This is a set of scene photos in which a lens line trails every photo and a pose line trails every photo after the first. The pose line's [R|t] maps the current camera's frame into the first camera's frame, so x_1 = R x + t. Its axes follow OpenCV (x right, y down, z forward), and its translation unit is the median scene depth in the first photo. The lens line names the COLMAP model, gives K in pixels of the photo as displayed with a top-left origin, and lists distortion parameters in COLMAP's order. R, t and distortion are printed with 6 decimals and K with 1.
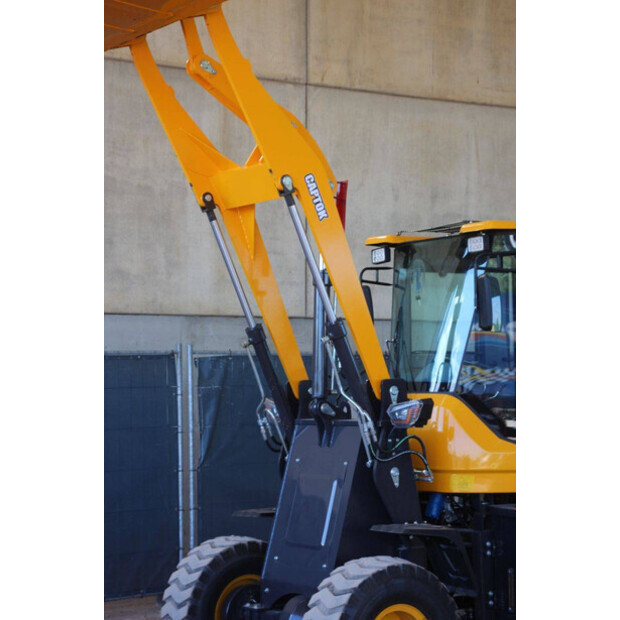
lens RADIAL K [[1430.0, 0, 316.7], [0, 1430.0, 332.5], [0, 0, 1]] dist [0.507749, 0.091048]
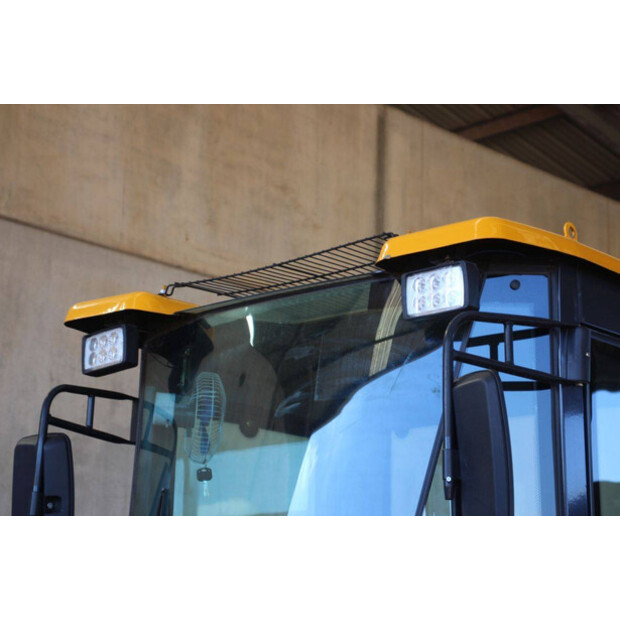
lens RADIAL K [[1430.0, 0, 316.7], [0, 1430.0, 332.5], [0, 0, 1]] dist [0.507749, 0.091048]
pose [[0.963233, 0.085021, 0.254861, 0.001135], [-0.031611, 0.977884, -0.206744, 0.009083], [-0.266803, 0.191086, 0.944618, 0.382670]]
